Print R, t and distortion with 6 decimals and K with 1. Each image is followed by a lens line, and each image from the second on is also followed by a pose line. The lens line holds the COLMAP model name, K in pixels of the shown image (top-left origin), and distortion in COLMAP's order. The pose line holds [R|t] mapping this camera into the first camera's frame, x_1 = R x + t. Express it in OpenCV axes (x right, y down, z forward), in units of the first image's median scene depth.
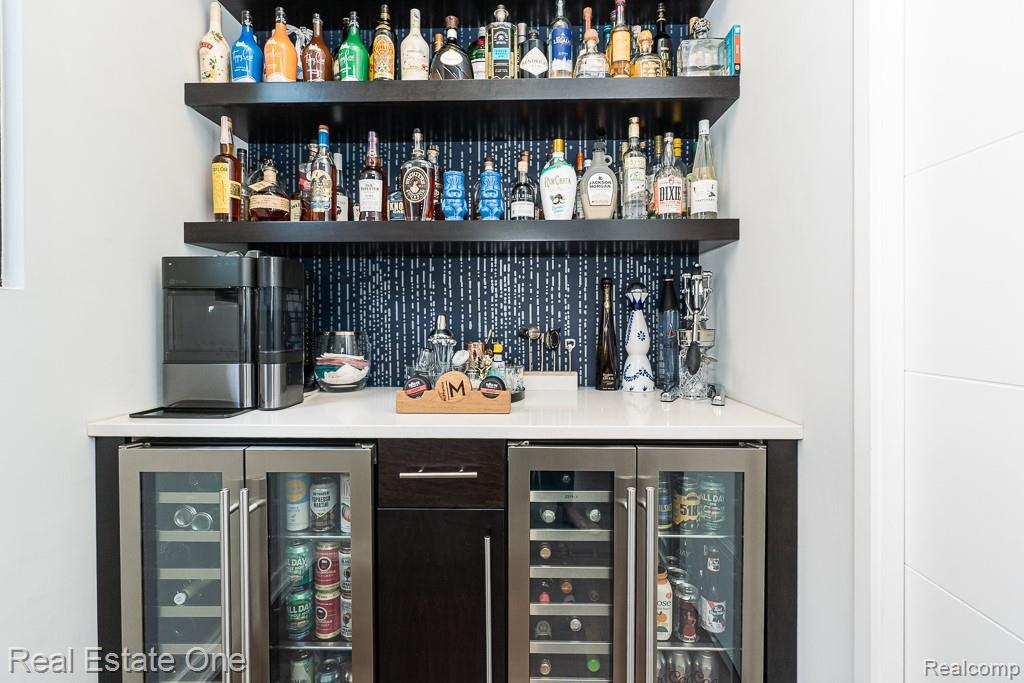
lens RADIAL K [[471.3, 0, 496.2], [0, 471.3, 324.9], [0, 0, 1]] dist [-0.008545, 0.001820]
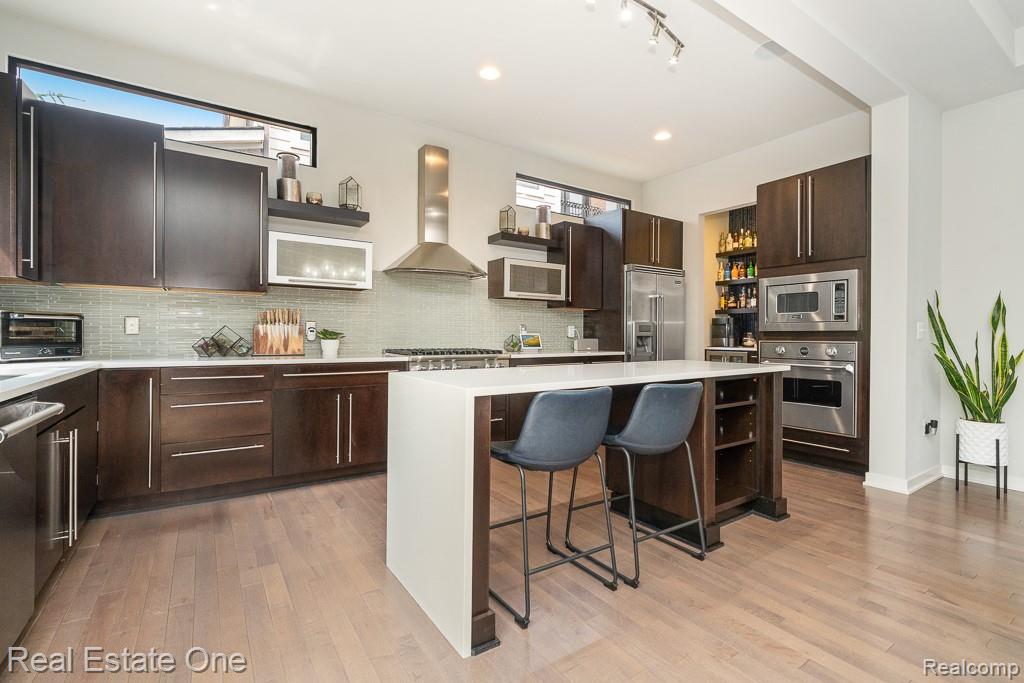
lens RADIAL K [[471.3, 0, 515.4], [0, 471.3, 341.1], [0, 0, 1]] dist [-0.008545, 0.001820]
pose [[0.602316, 0.012197, -0.798165, 1.956708], [-0.011696, 0.999911, 0.006454, 0.093209], [0.798172, 0.005448, 0.602404, -3.532713]]
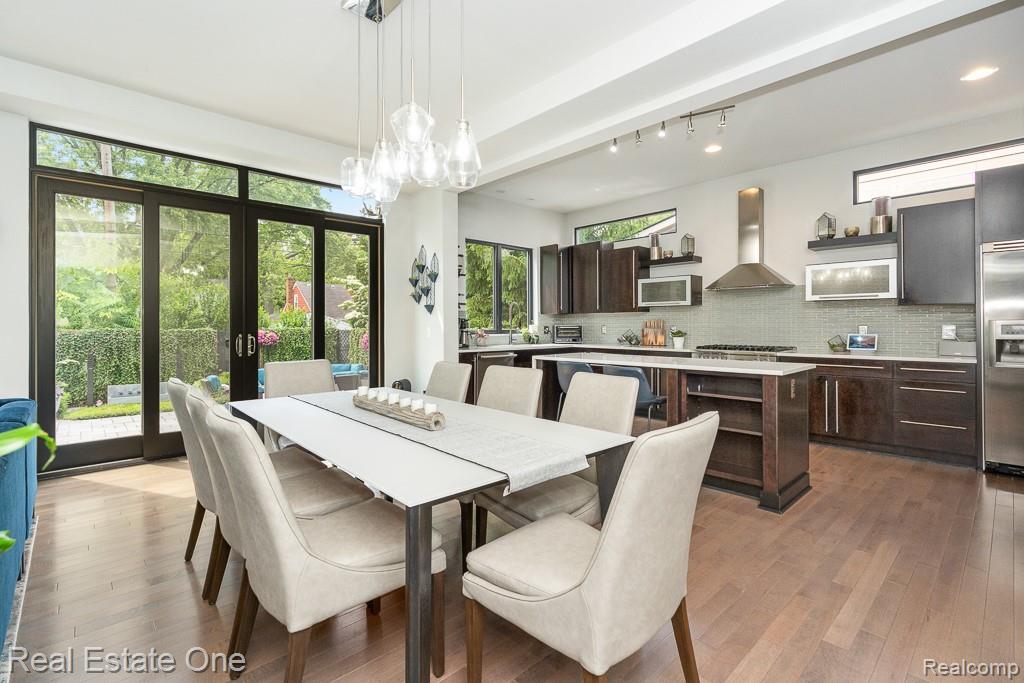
lens RADIAL K [[471.3, 0, 503.9], [0, 471.3, 326.4], [0, 0, 1]] dist [-0.008545, 0.001820]
pose [[-0.707534, 0.003079, -0.706673, 3.416605], [-0.002433, 0.999974, 0.006792, -0.011301], [0.706675, 0.006525, -0.707508, -0.822248]]
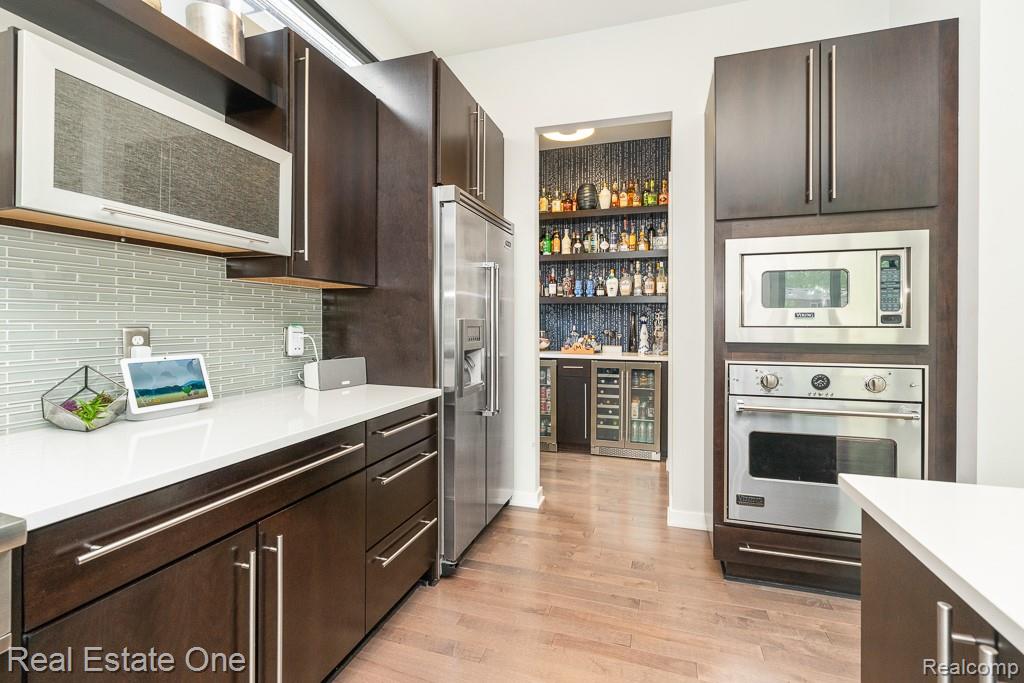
lens RADIAL K [[471.3, 0, 508.6], [0, 471.3, 323.6], [0, 0, 1]] dist [-0.008545, 0.001820]
pose [[0.967288, 0.004327, -0.253645, 0.261782], [-0.006464, 0.999950, -0.007595, -0.009266], [0.253599, 0.008987, 0.967268, -2.180924]]
